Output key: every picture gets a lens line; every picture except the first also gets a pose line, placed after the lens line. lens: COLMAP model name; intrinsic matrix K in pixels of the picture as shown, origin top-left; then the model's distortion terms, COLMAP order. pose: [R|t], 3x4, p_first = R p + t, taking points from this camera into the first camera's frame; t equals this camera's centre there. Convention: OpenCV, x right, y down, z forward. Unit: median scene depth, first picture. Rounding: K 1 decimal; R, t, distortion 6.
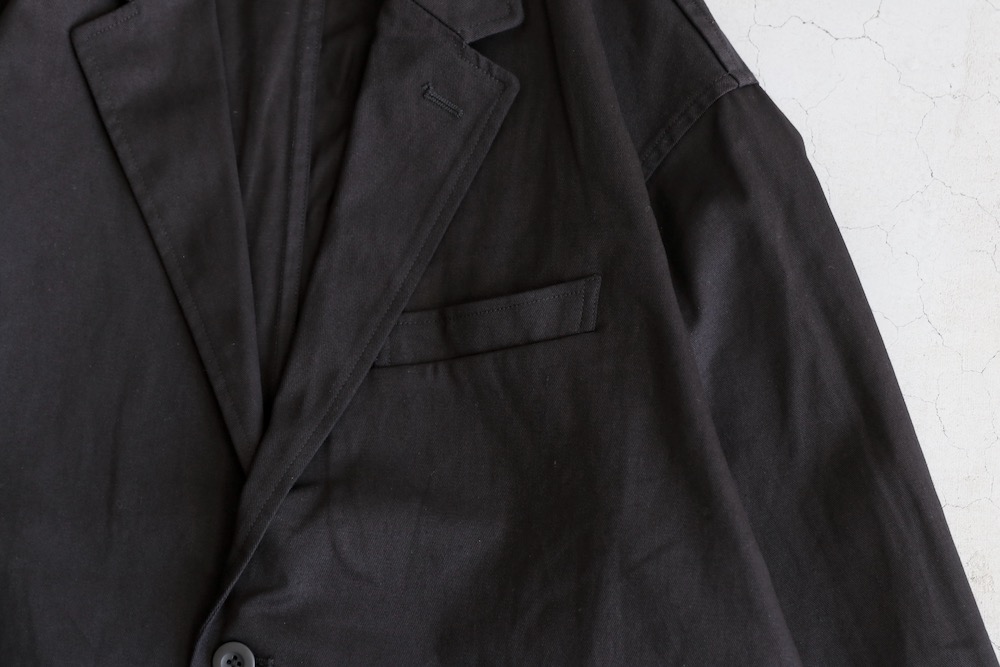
lens RADIAL K [[2330.7, 0, 502.2], [0, 2330.7, 324.3], [0, 0, 1]] dist [0.095989, 0.000000]
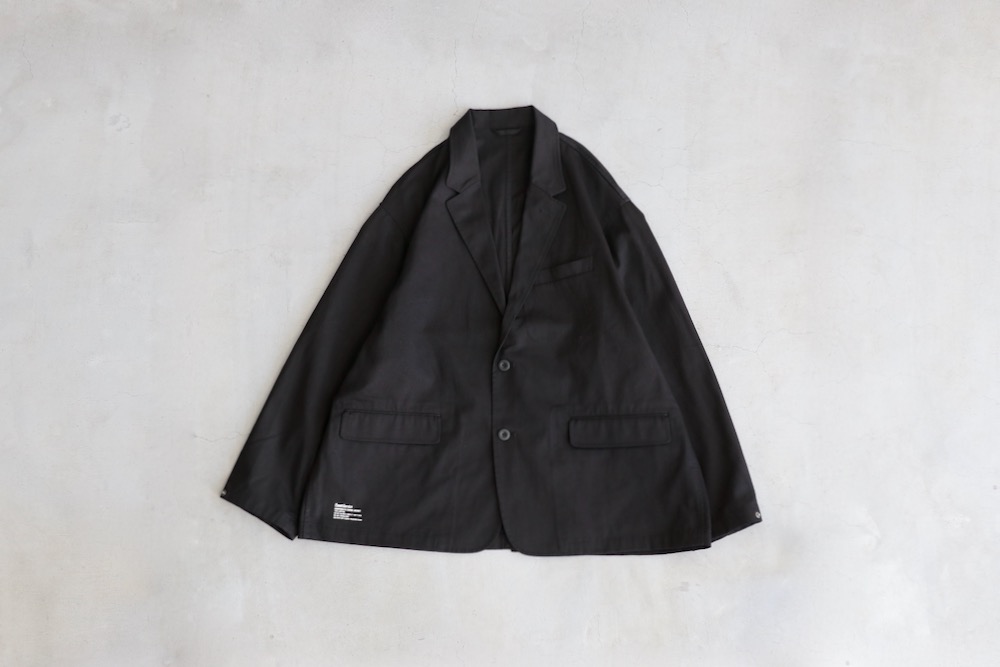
lens RADIAL K [[1351.8, 0, 497.3], [0, 1351.8, 337.4], [0, 0, 1]] dist [-0.010672, 0.000000]
pose [[0.996429, -0.079394, -0.028724, -0.057447], [0.080130, 0.996460, 0.025440, 0.041706], [0.026603, -0.027650, 0.999264, -1.163812]]
